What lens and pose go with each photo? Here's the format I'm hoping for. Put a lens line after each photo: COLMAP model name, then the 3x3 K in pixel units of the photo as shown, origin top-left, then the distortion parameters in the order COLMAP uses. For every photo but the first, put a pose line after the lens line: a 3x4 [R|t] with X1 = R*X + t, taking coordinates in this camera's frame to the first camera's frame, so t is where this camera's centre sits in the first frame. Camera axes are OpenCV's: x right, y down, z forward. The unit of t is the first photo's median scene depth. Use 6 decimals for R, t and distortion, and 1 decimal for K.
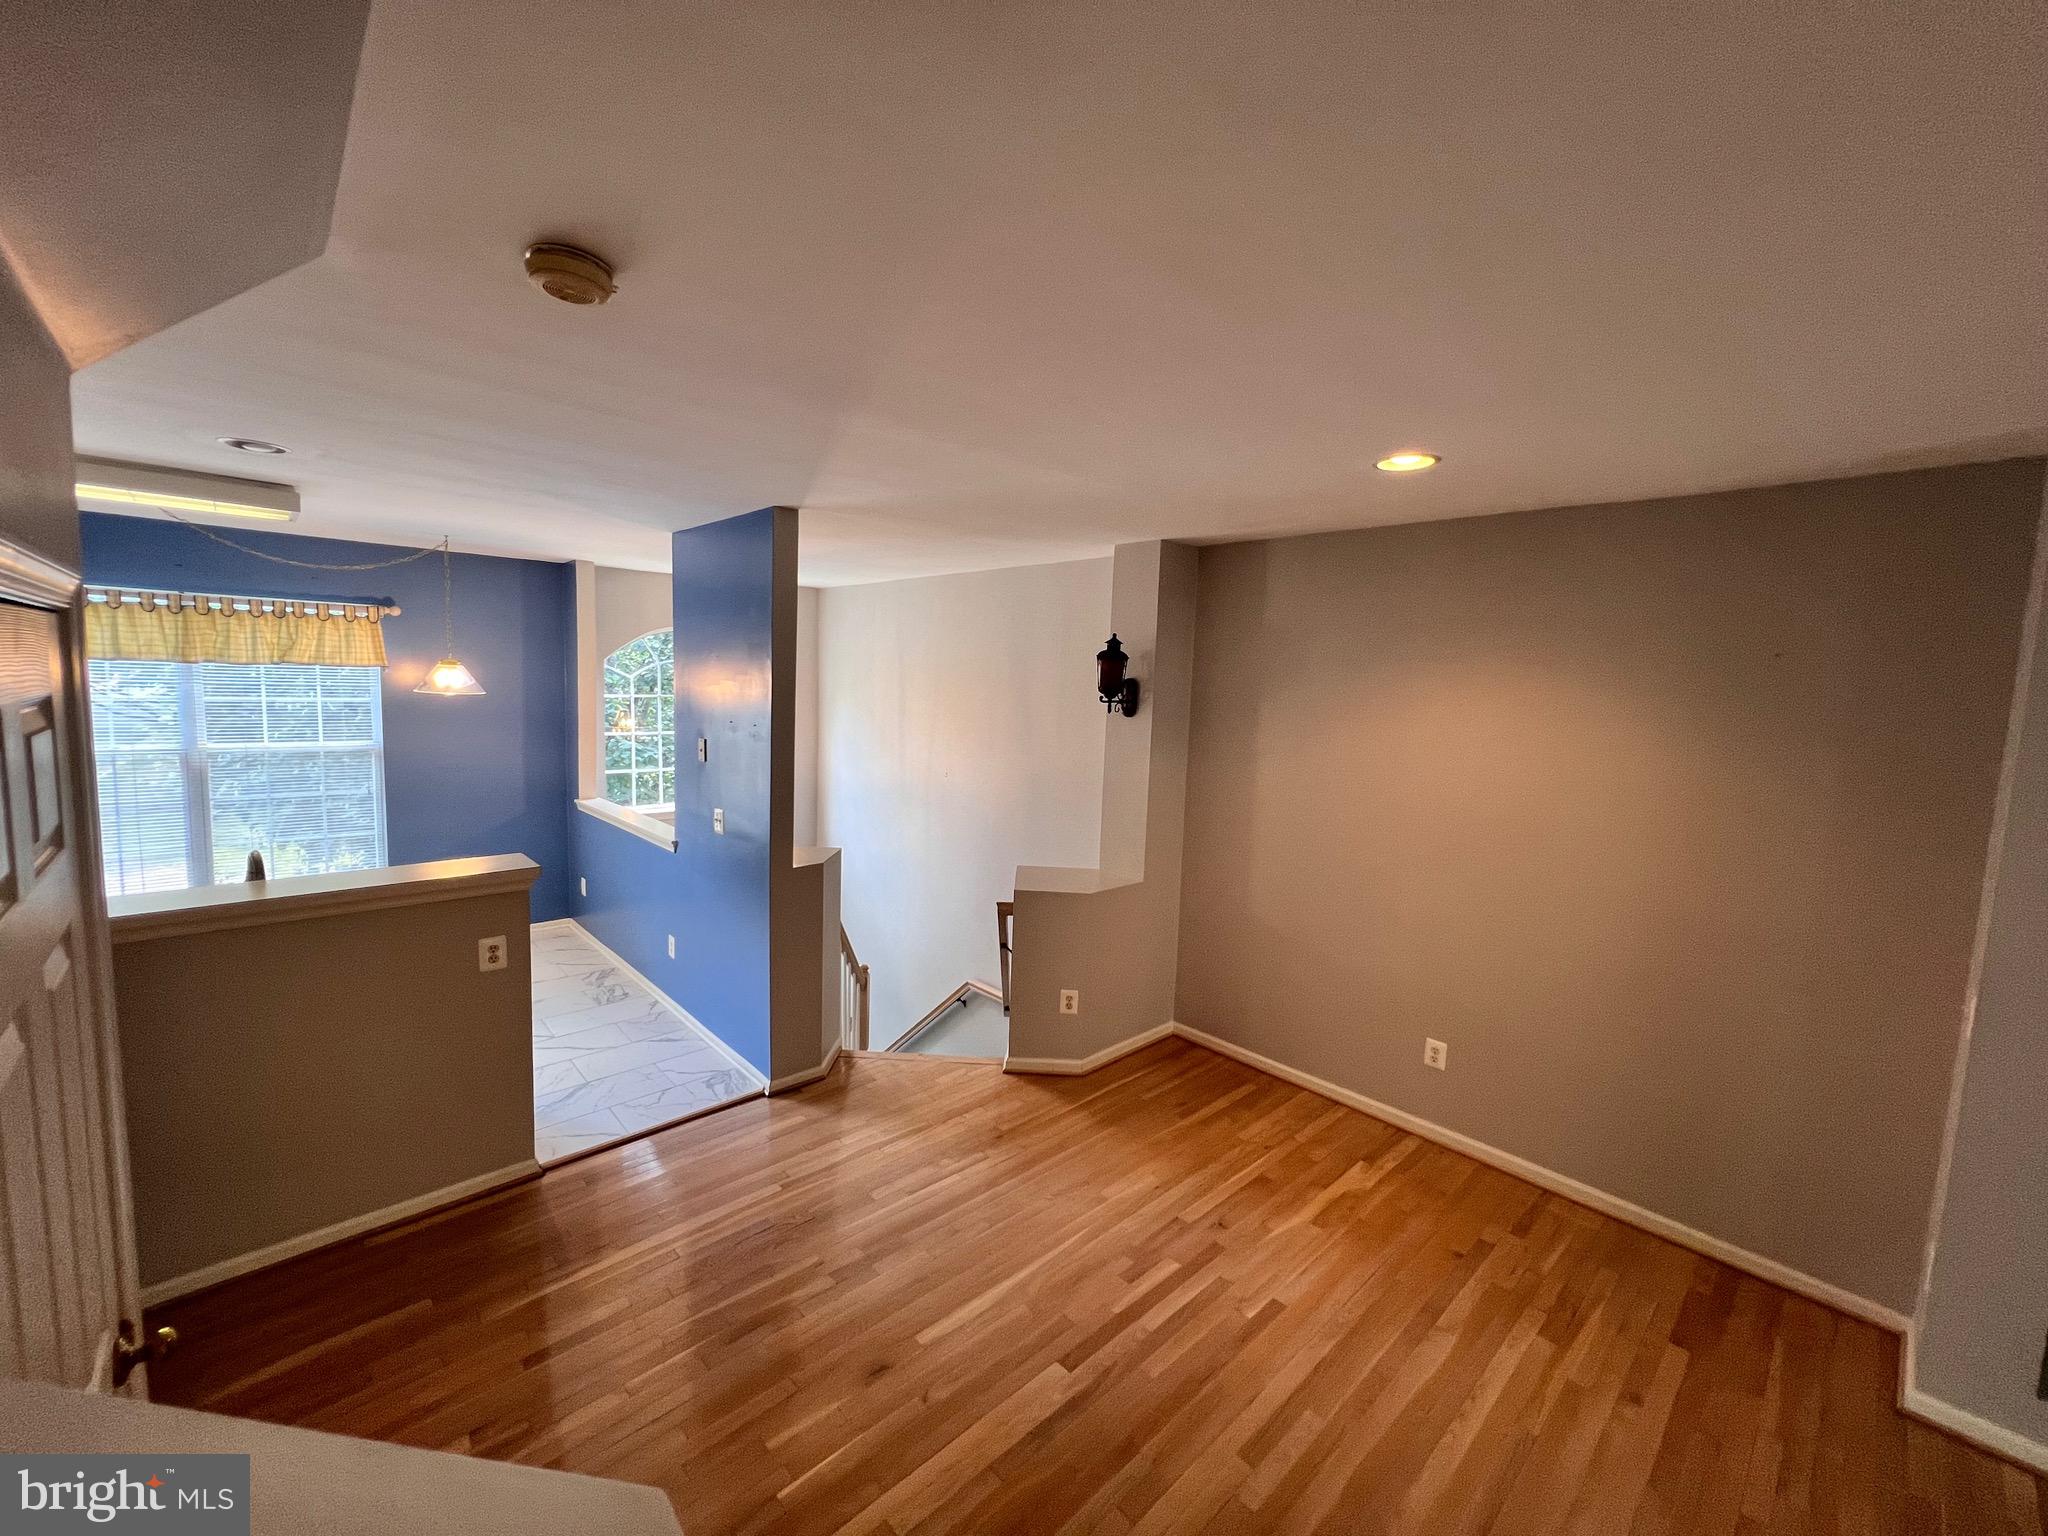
lens RADIAL K [[824.7, 0, 1026.7], [0, 824.7, 769.3], [0, 0, 1]] dist [0.001680, 0.000859]
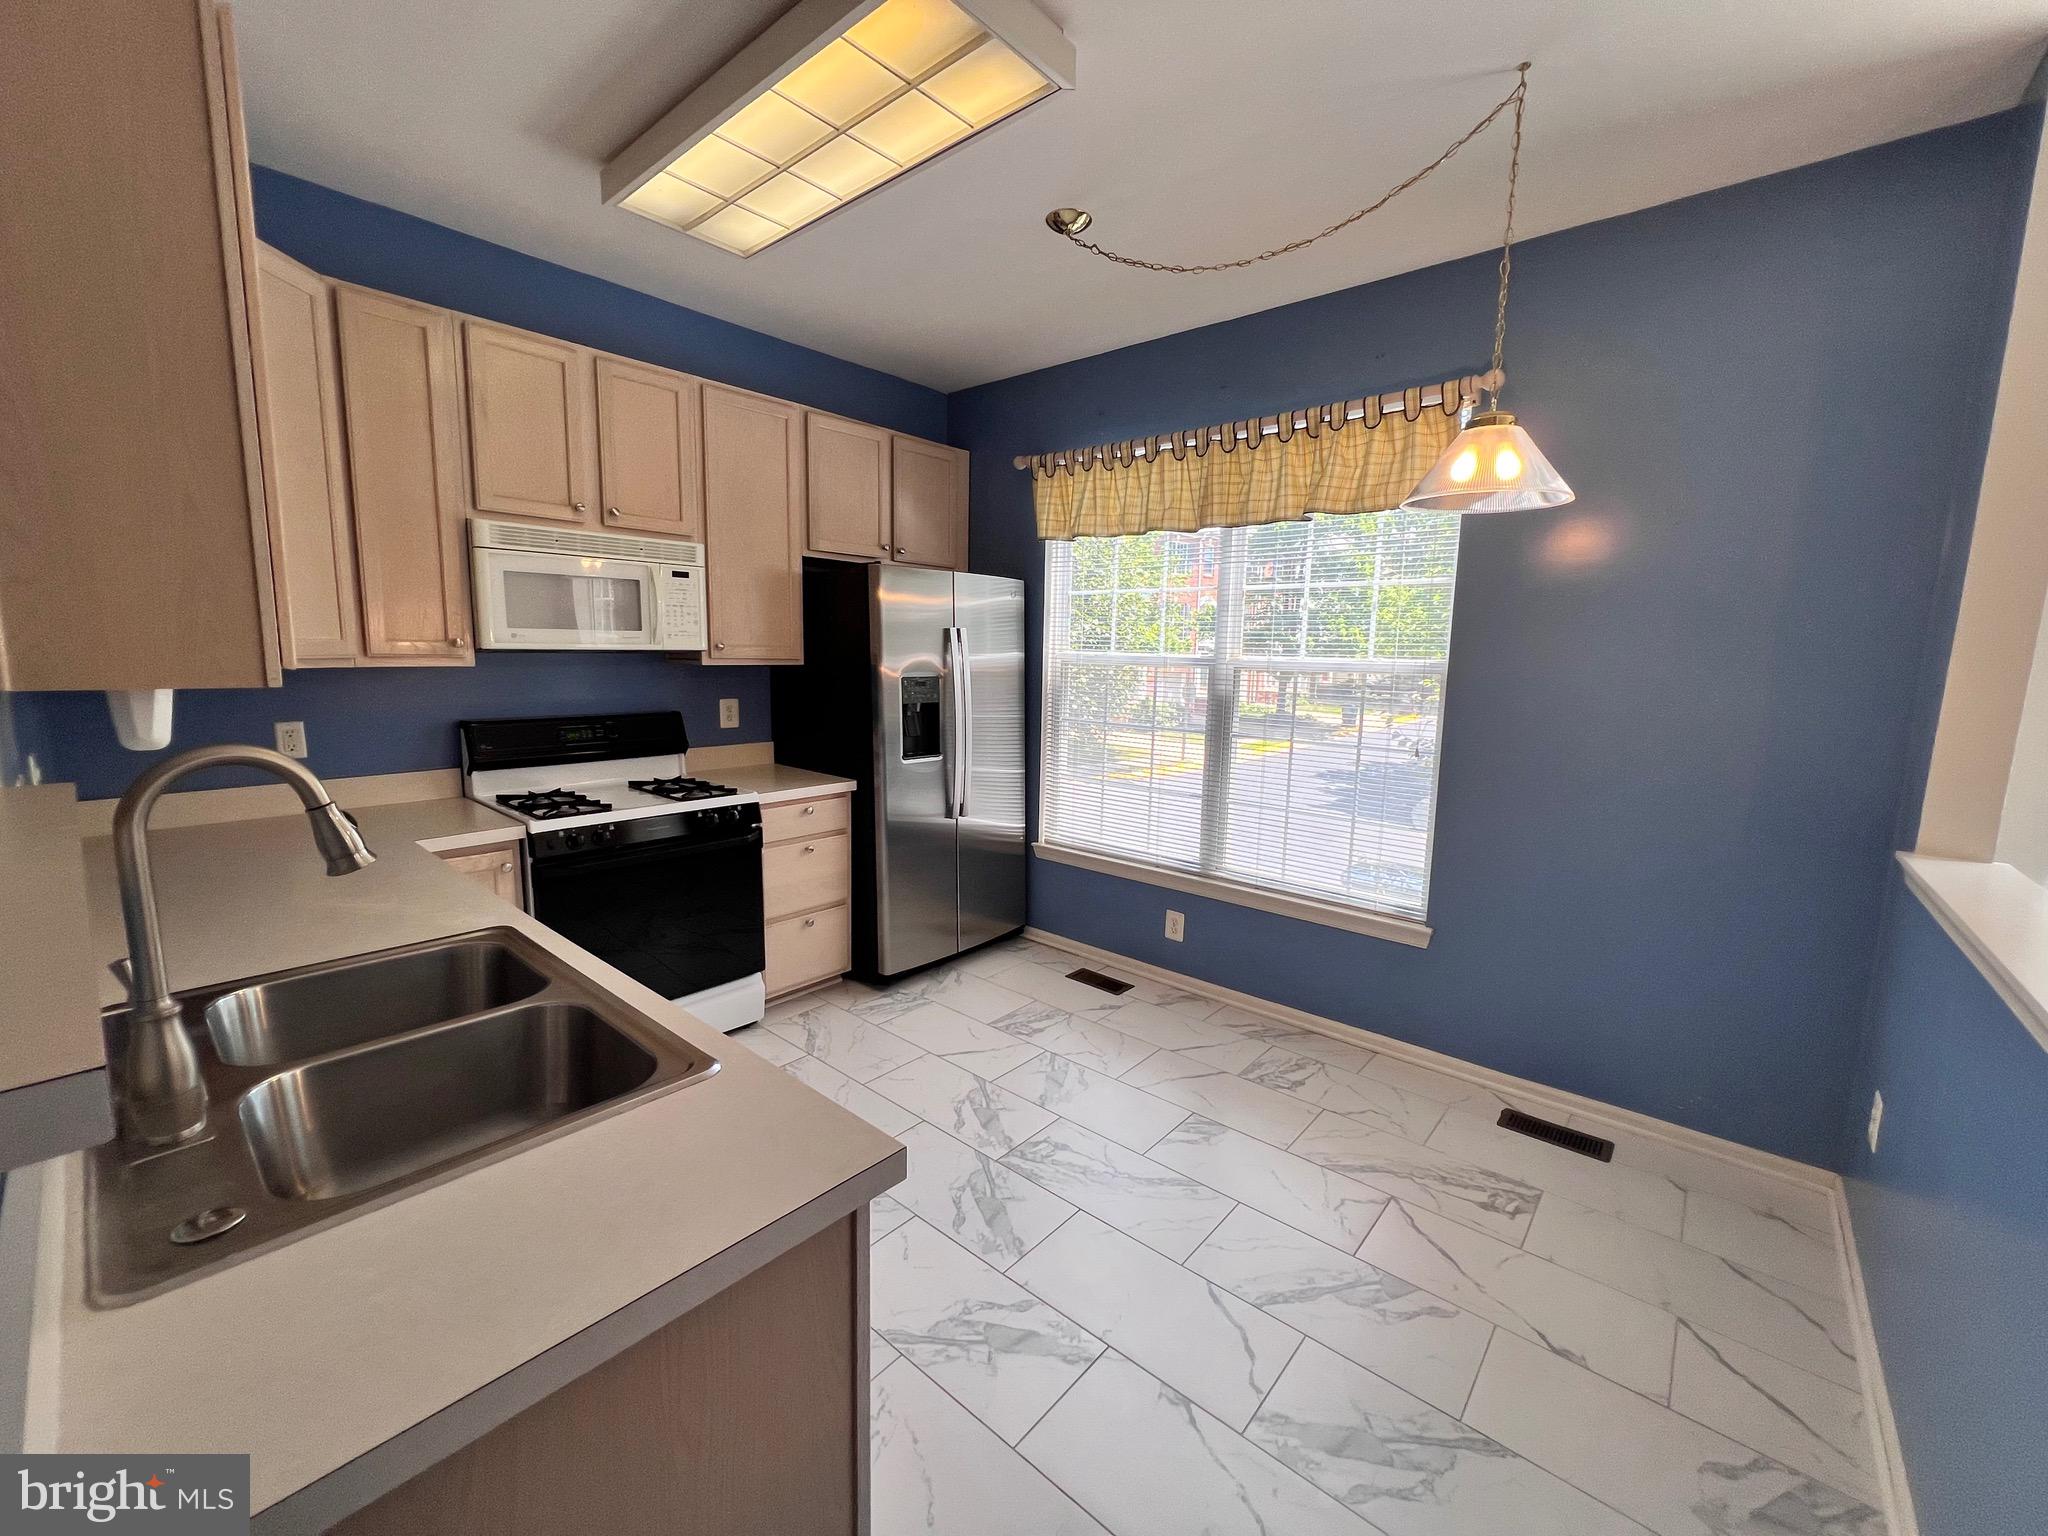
lens RADIAL K [[824.7, 0, 1024.4], [0, 824.7, 757.7], [0, 0, 1]] dist [0.001680, 0.000859]
pose [[0.106345, 0.095766, -0.989707, -0.465299], [-0.124201, 0.988835, 0.082336, 0.028014], [0.986542, 0.114167, 0.117052, 1.081605]]
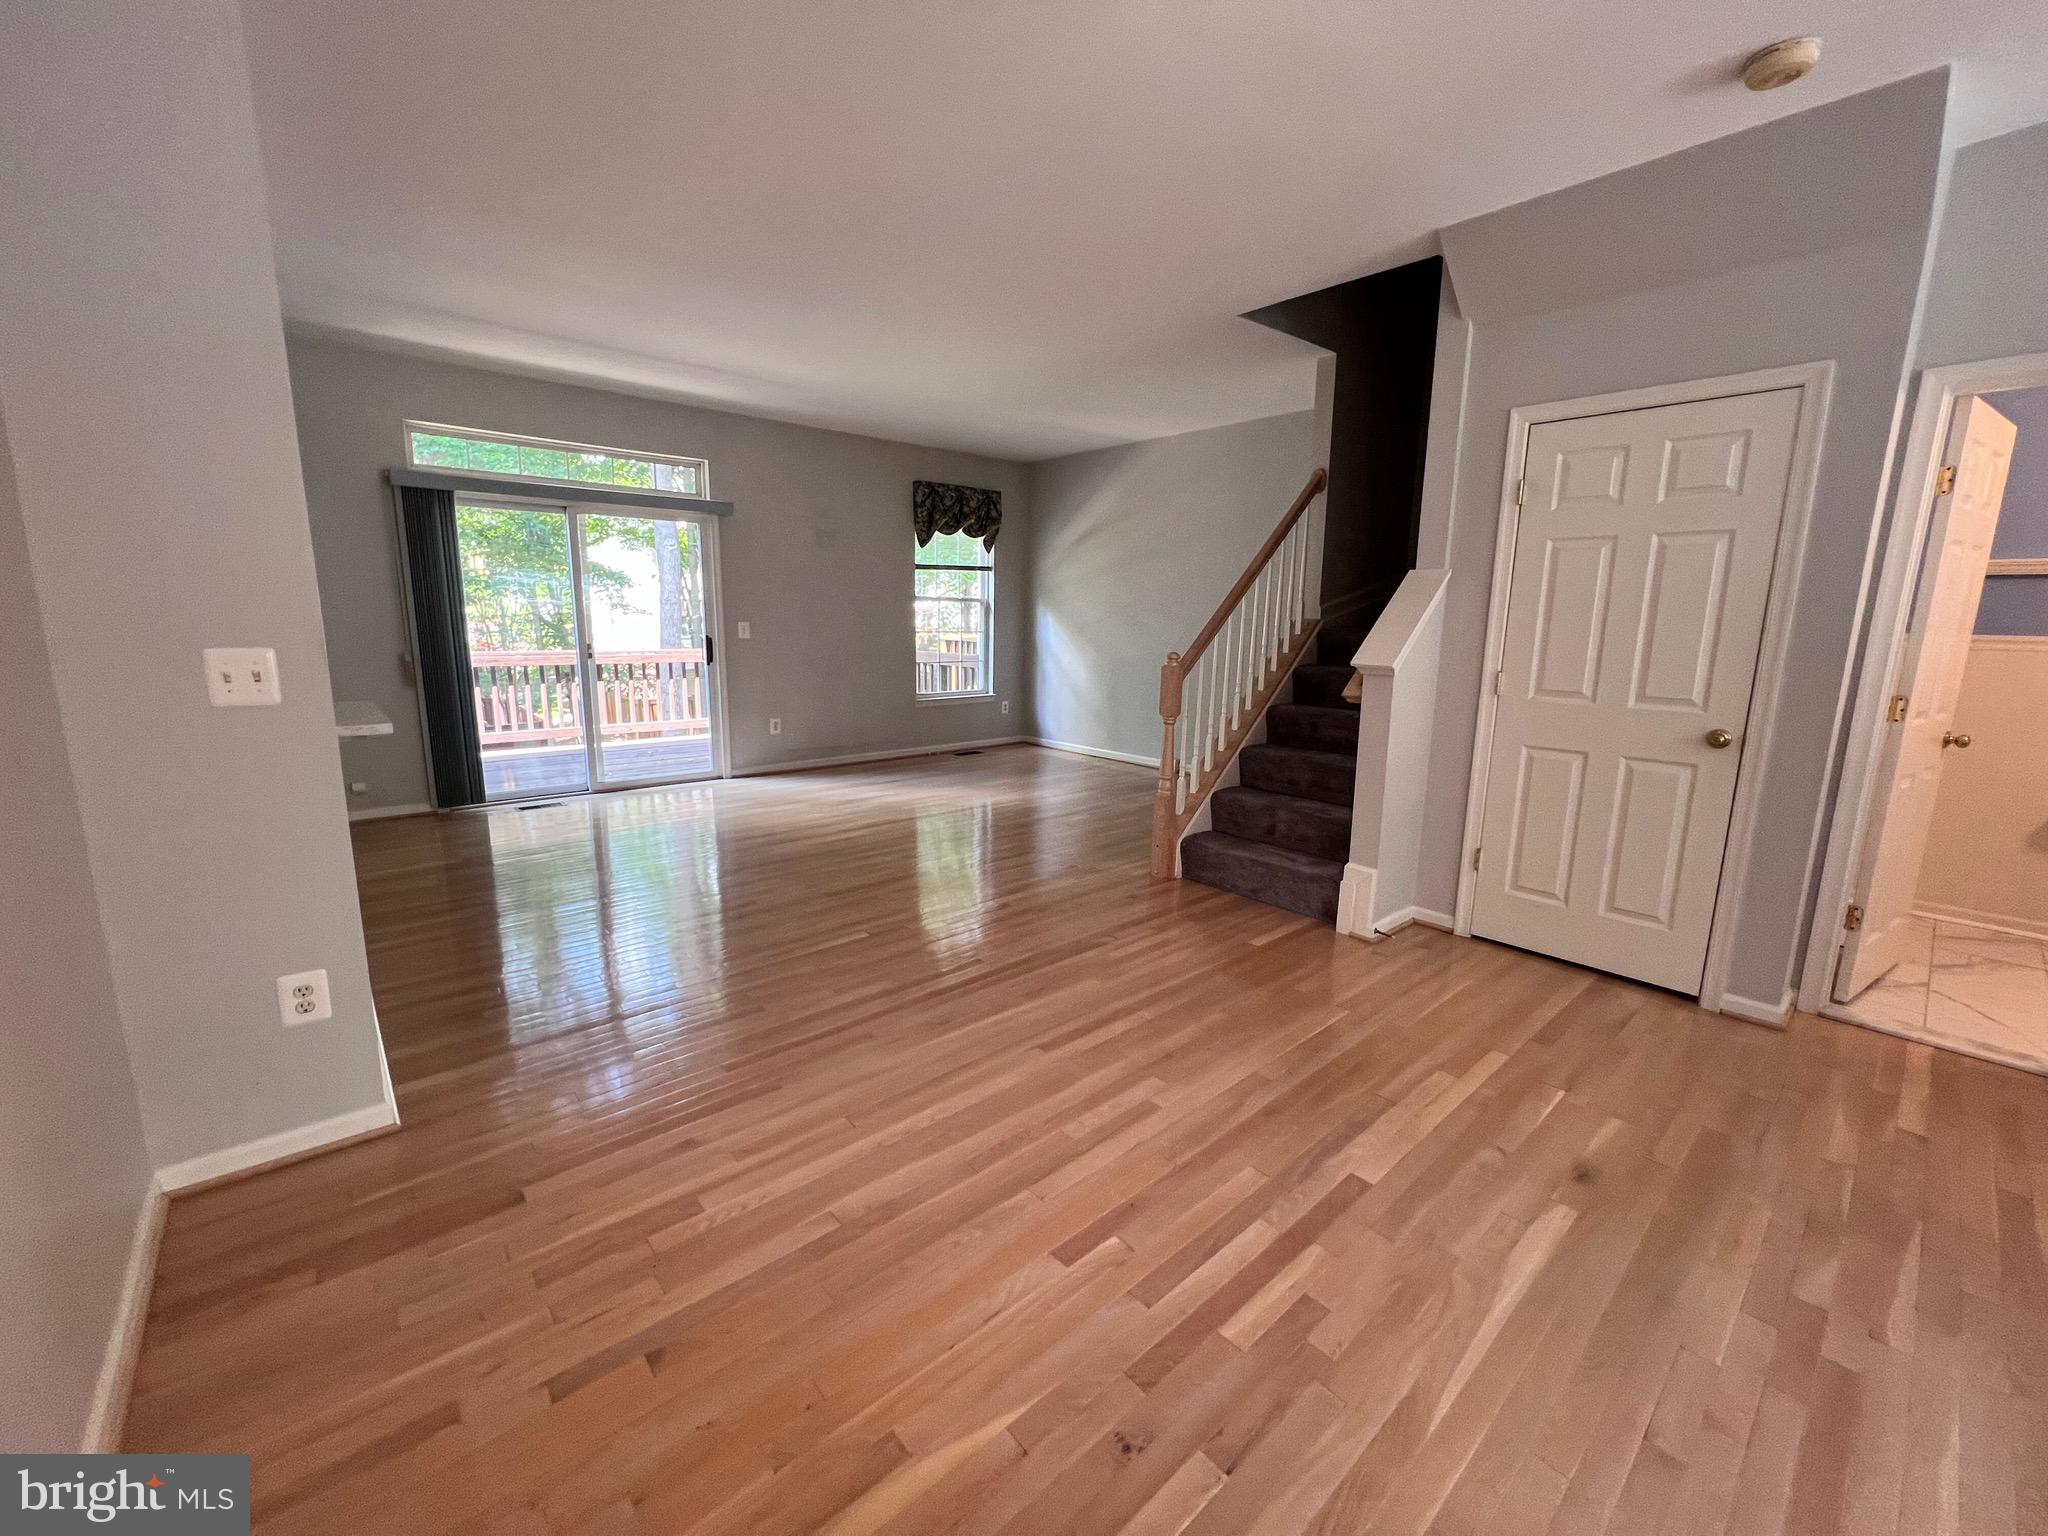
lens RADIAL K [[824.7, 0, 1034.7], [0, 824.7, 764.6], [0, 0, 1]] dist [0.001680, 0.000859]
pose [[-0.998362, -0.055522, 0.013808, 0.267074], [-0.049234, 0.956660, 0.287014, 0.083747], [-0.029145, 0.285864, -0.957827, 1.181581]]
